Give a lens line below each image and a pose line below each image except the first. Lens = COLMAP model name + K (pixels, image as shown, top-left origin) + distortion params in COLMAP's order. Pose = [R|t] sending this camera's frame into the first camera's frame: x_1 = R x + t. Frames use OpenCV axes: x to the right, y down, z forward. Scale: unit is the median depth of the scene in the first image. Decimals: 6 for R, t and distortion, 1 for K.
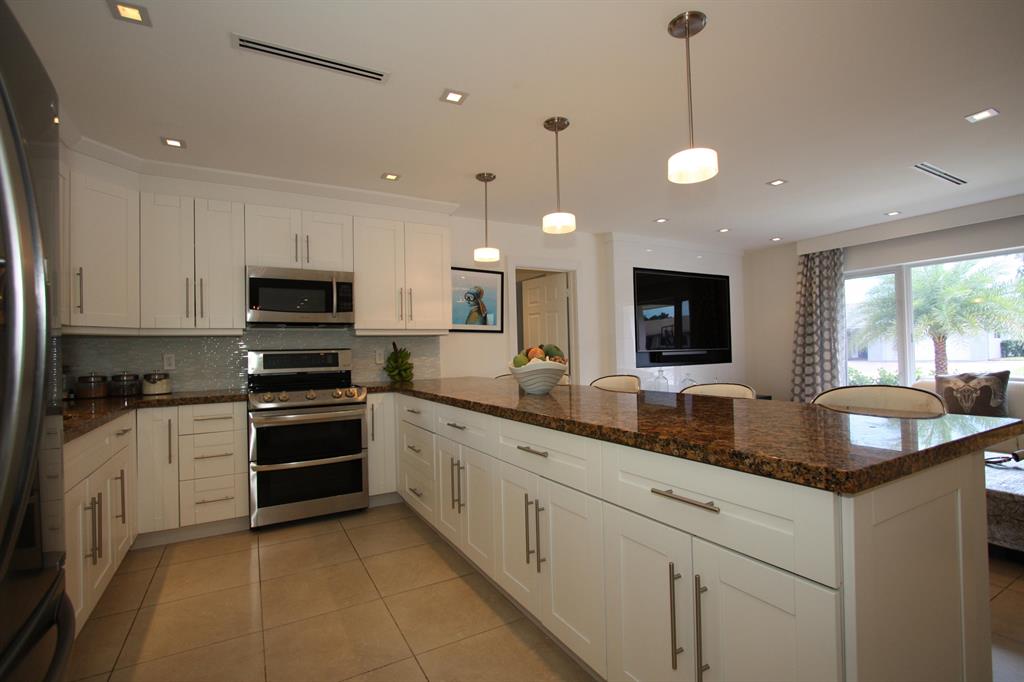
lens RADIAL K [[473.4, 0, 518.3], [0, 473.4, 343.3], [0, 0, 1]] dist [-0.013763, 0.001404]
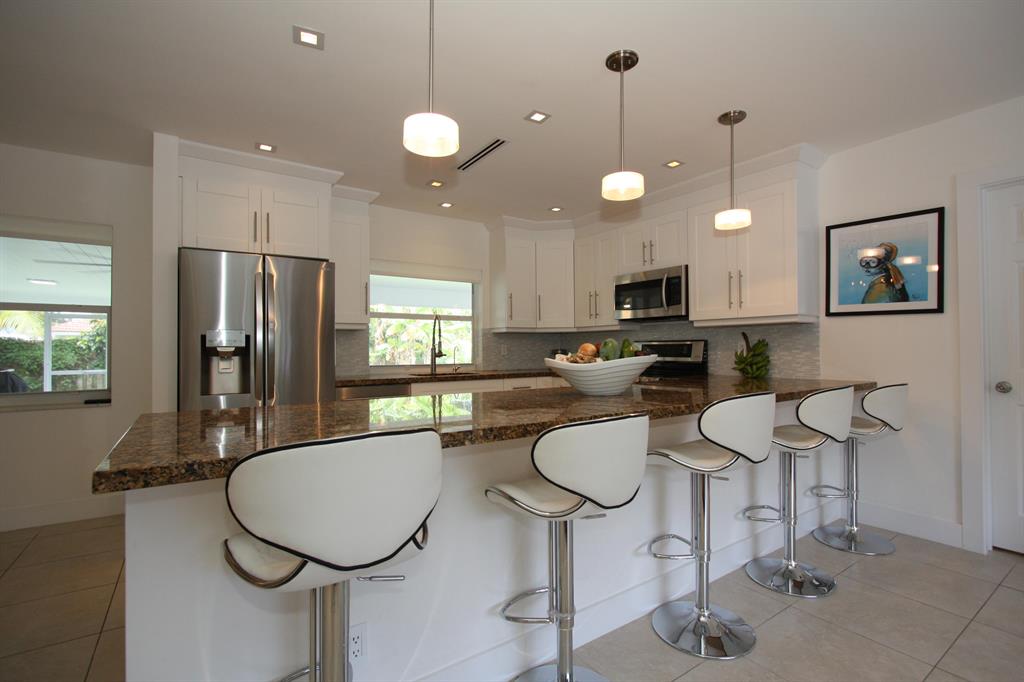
lens RADIAL K [[473.4, 0, 516.1], [0, 473.4, 342.2], [0, 0, 1]] dist [-0.013763, 0.001404]
pose [[0.083565, 0.009722, -0.996455, 0.624724], [0.019579, 0.999743, 0.011396, -0.003200], [0.996310, -0.020462, 0.083354, 0.546536]]
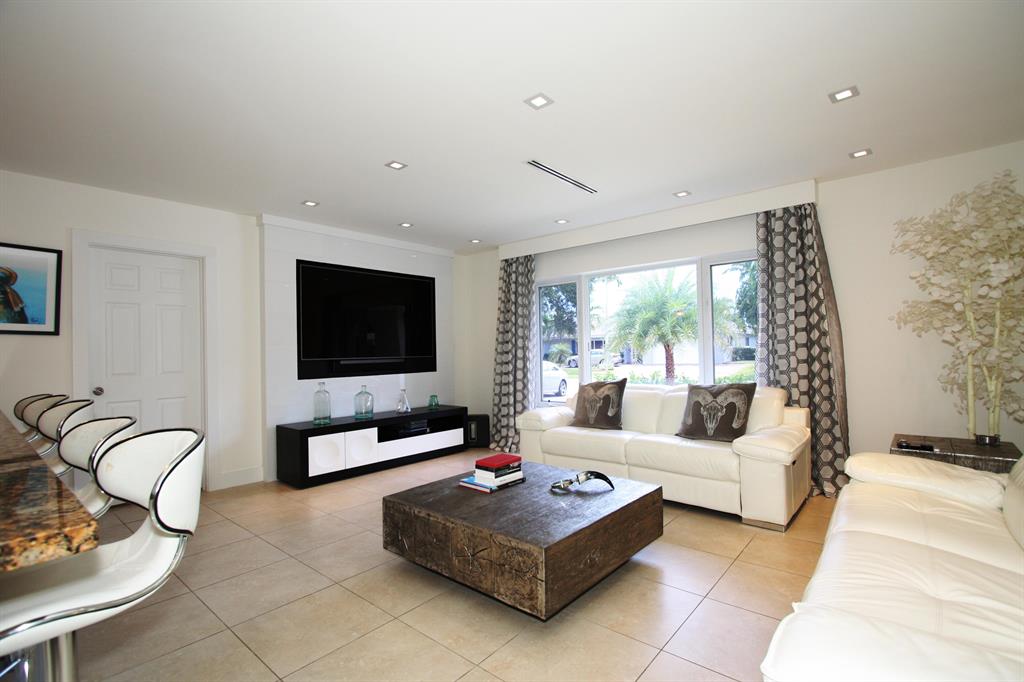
lens RADIAL K [[473.4, 0, 519.5], [0, 473.4, 344.6], [0, 0, 1]] dist [-0.013763, 0.001404]
pose [[0.937482, 0.010100, 0.347886, 0.473541], [-0.008175, 0.999942, -0.007002, -0.010290], [-0.347937, 0.003720, 0.937511, 0.119360]]
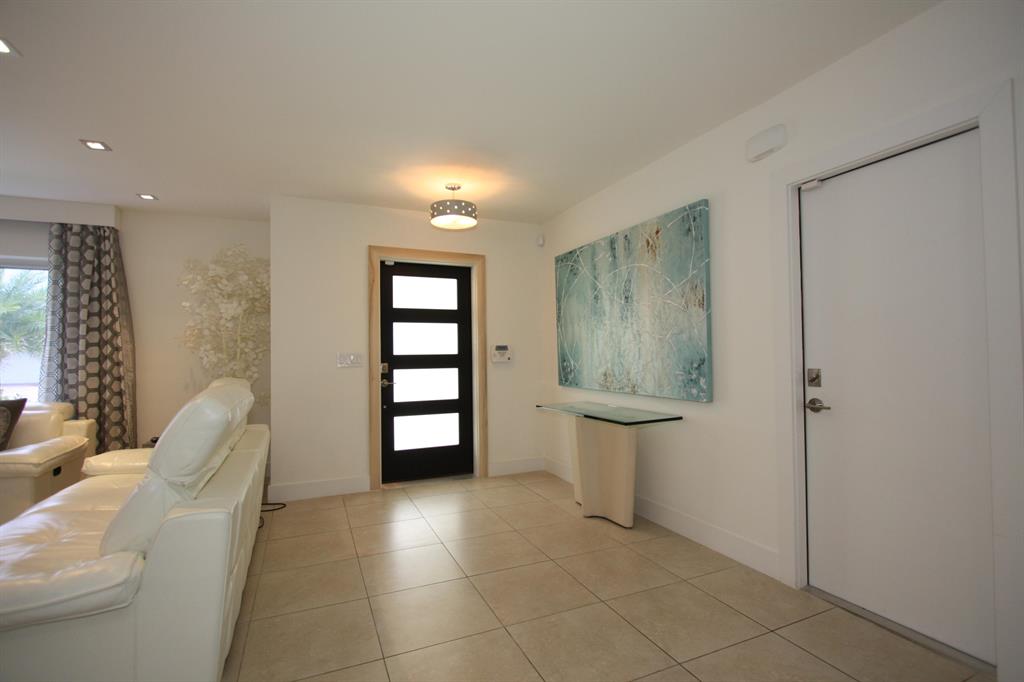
lens RADIAL K [[473.4, 0, 513.4], [0, 473.4, 342.5], [0, 0, 1]] dist [-0.013763, 0.001404]
pose [[0.106265, 0.050792, 0.993040, 0.449795], [-0.006135, 0.998709, -0.050426, -0.011759], [-0.994319, -0.000733, 0.106440, -0.183328]]
